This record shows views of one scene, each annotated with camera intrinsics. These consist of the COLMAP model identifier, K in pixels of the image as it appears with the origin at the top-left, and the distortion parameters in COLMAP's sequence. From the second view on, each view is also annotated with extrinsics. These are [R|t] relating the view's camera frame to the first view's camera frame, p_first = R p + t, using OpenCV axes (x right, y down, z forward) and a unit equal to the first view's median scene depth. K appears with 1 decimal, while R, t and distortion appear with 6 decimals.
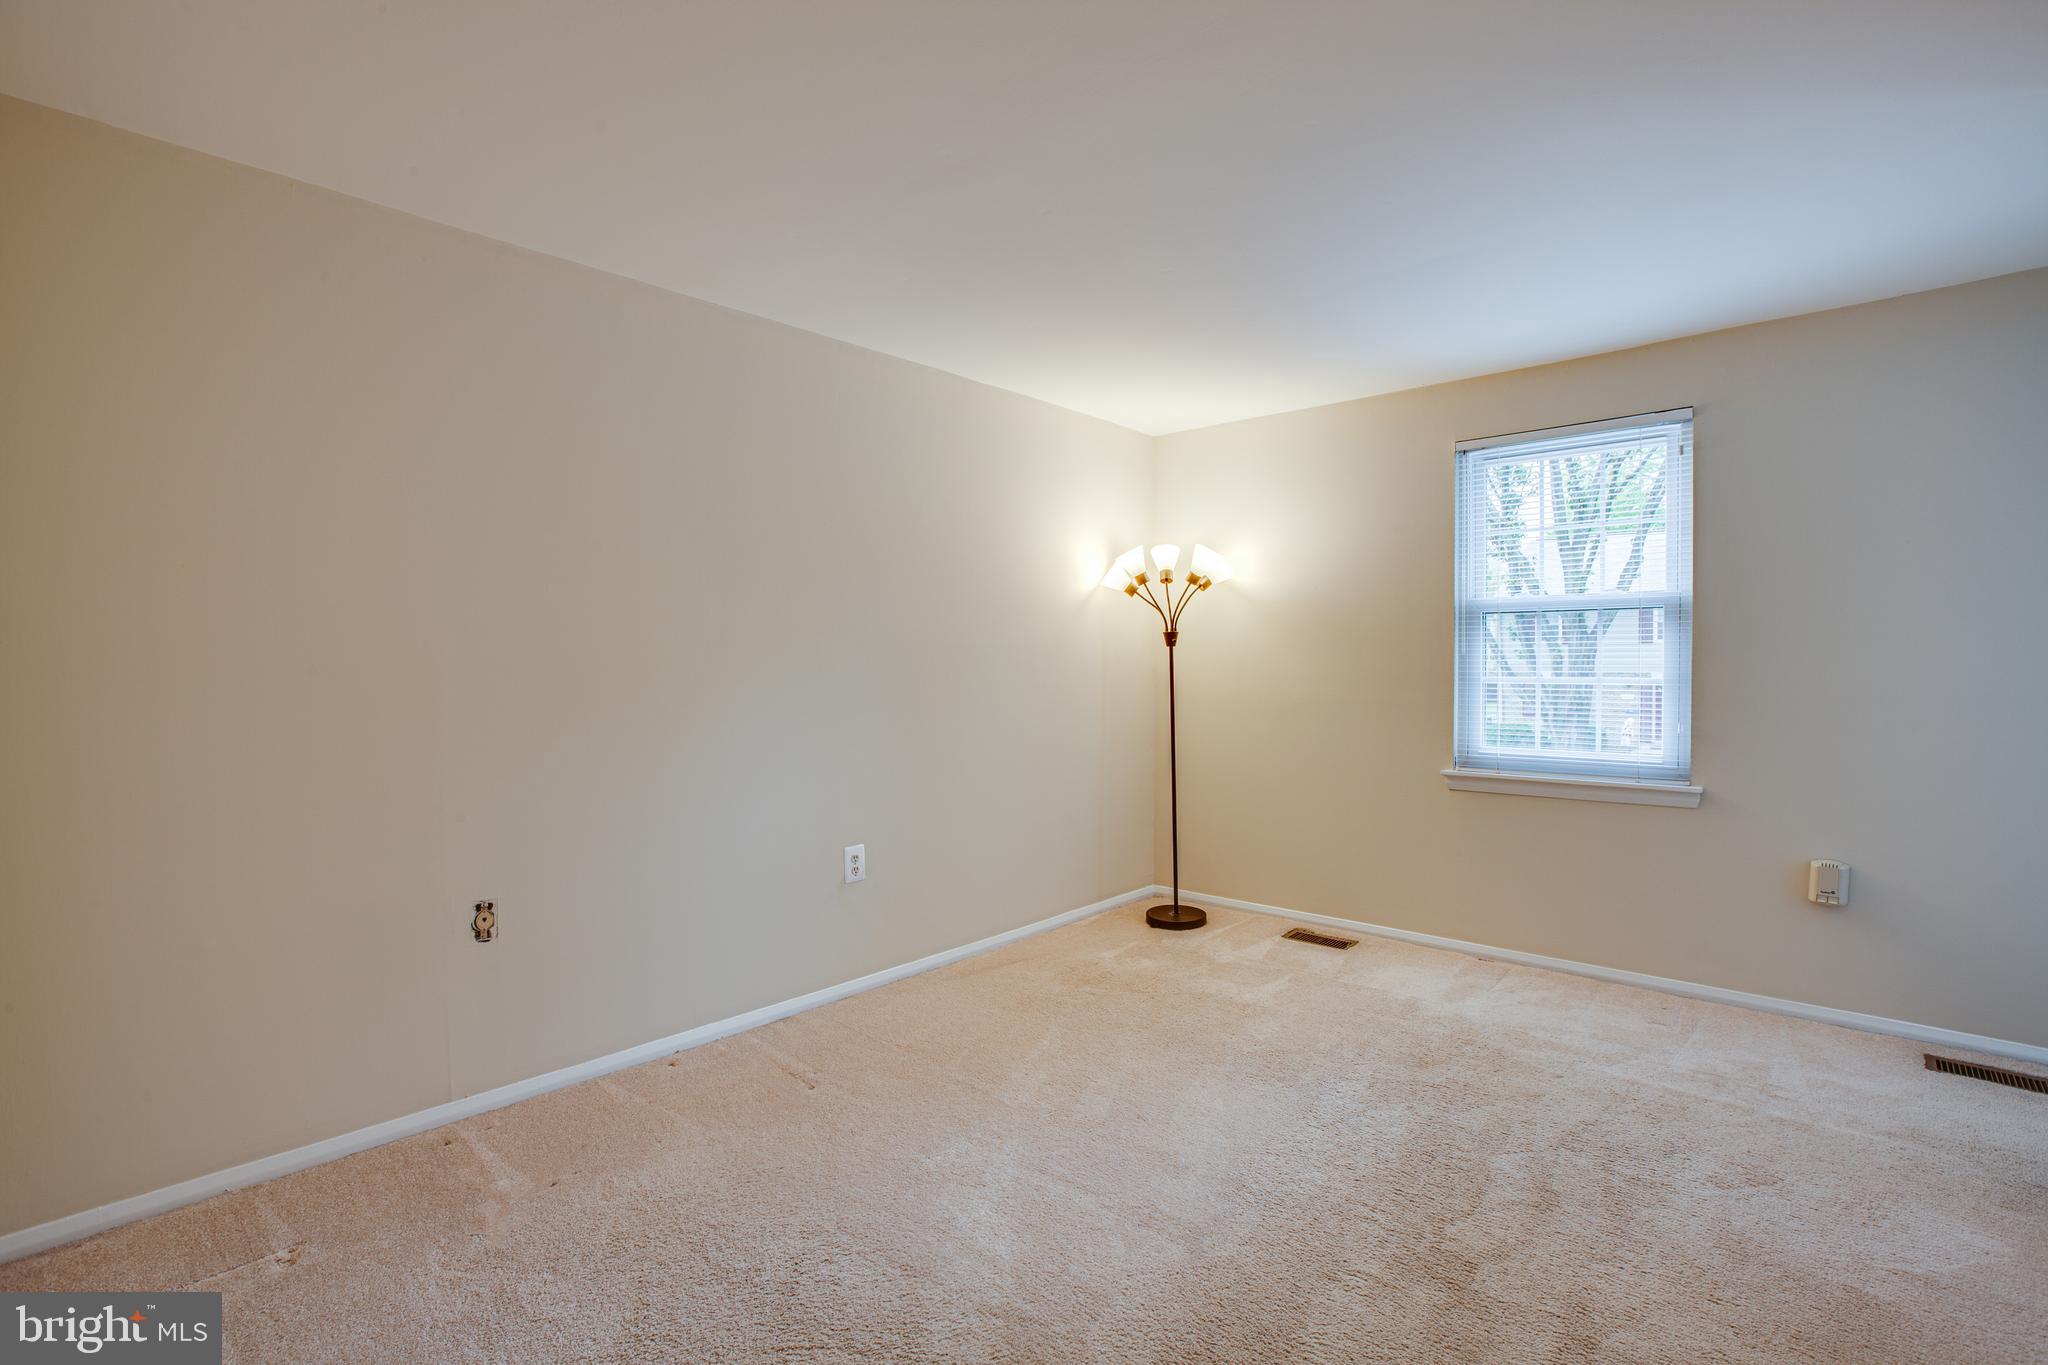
lens RADIAL K [[918.3, 0, 1041.7], [0, 918.3, 675.9], [0, 0, 1]] dist [-0.054482, 0.016090]
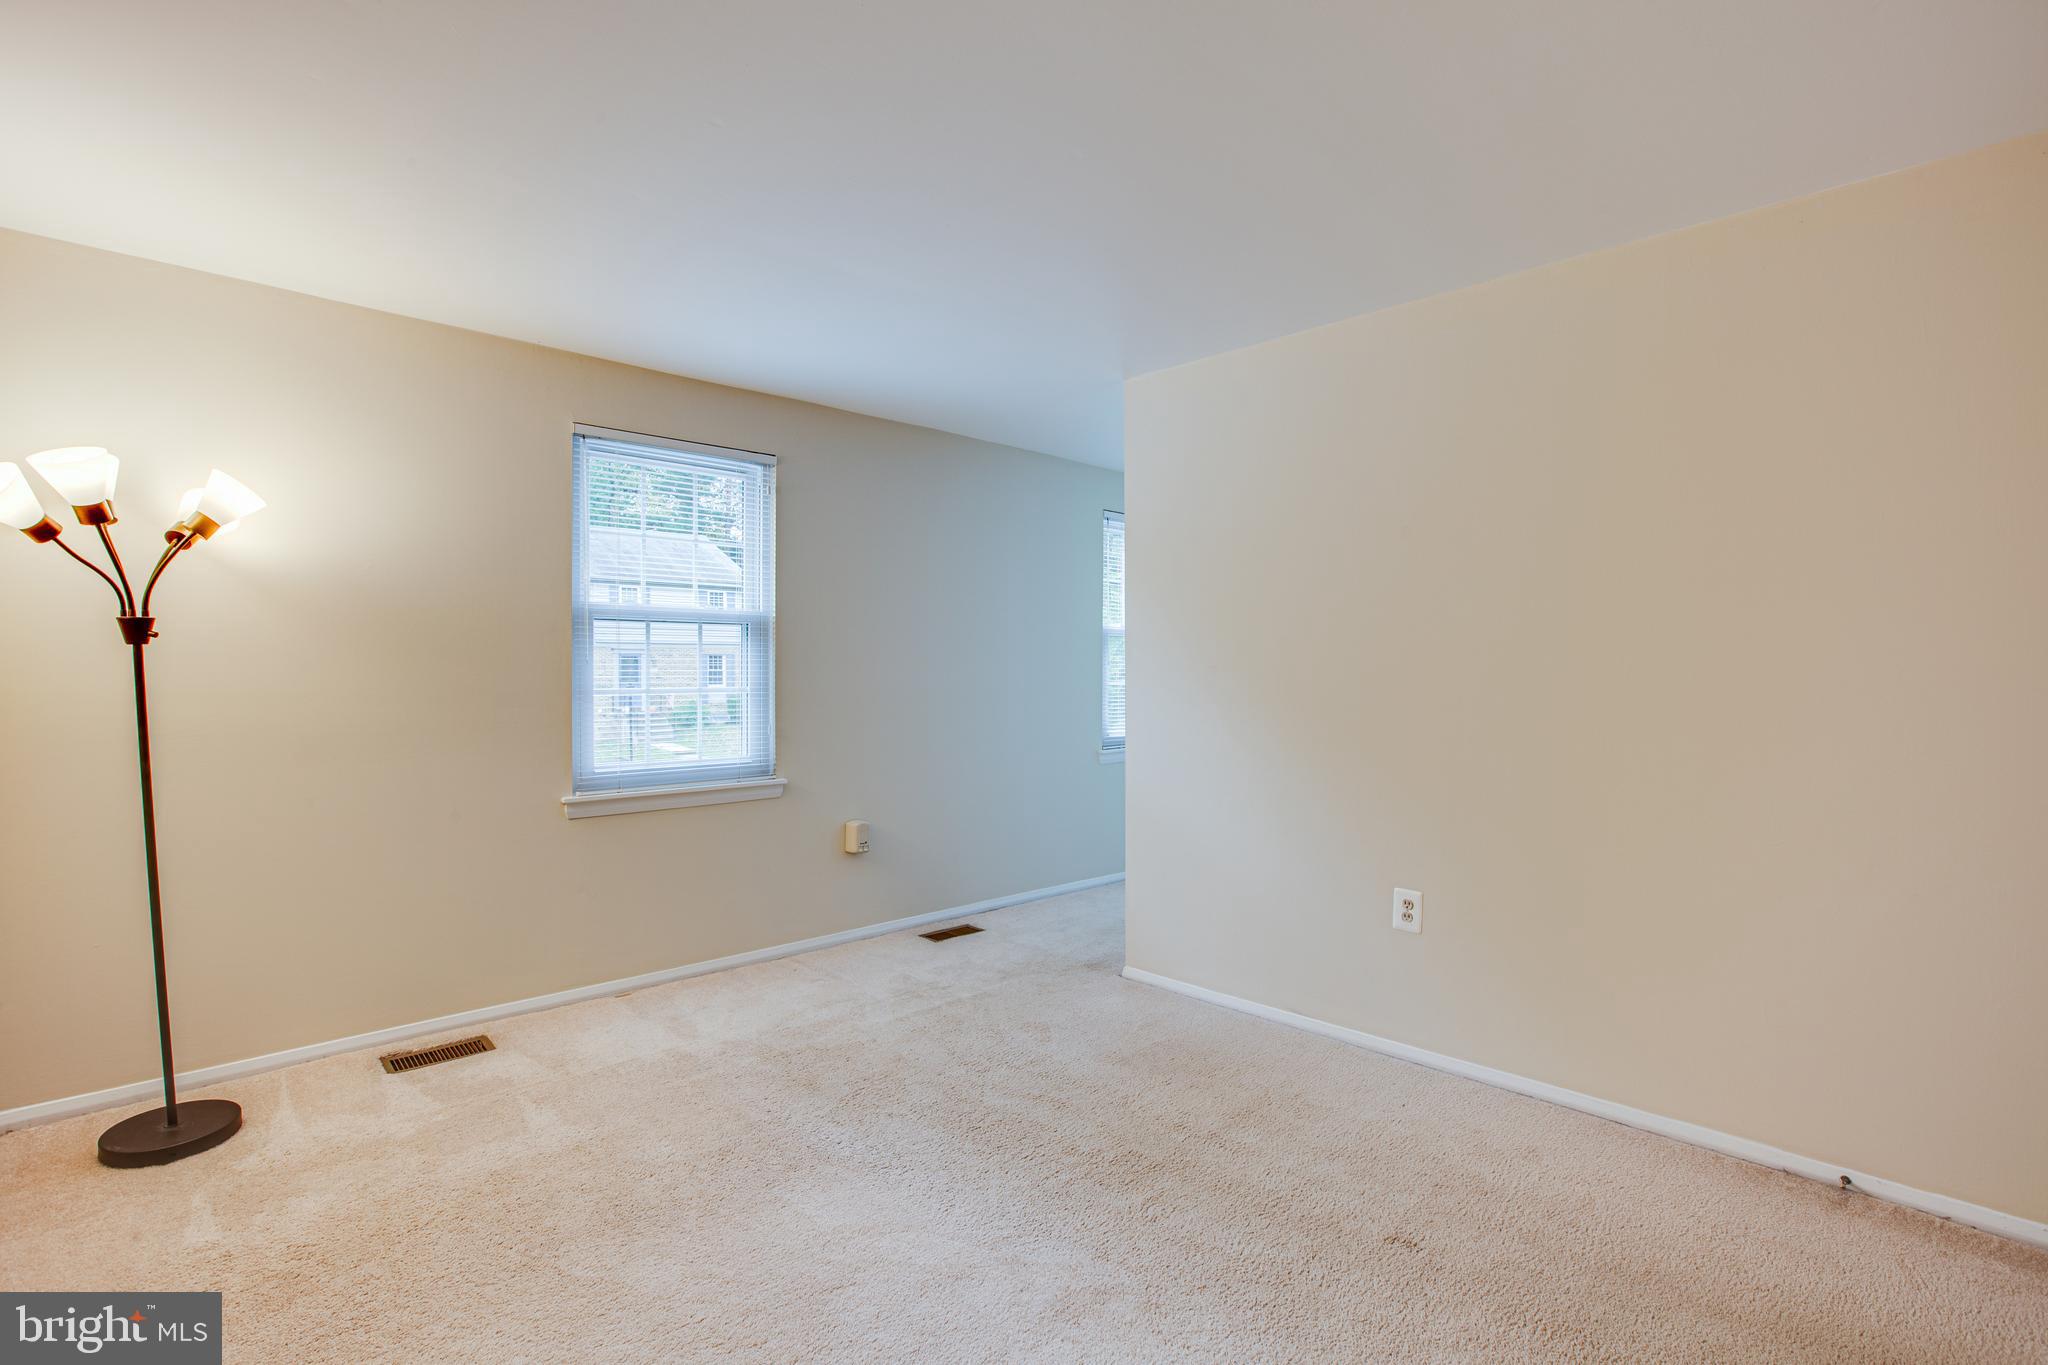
lens RADIAL K [[933.5, 0, 1010.6], [0, 933.5, 682.0], [0, 0, 1]] dist [-0.047739, 0.016839]
pose [[0.100936, -0.010983, 0.994832, -0.421962], [0.013841, 0.999858, 0.009634, -0.010026], [-0.994797, 0.012797, 0.101074, 0.527819]]
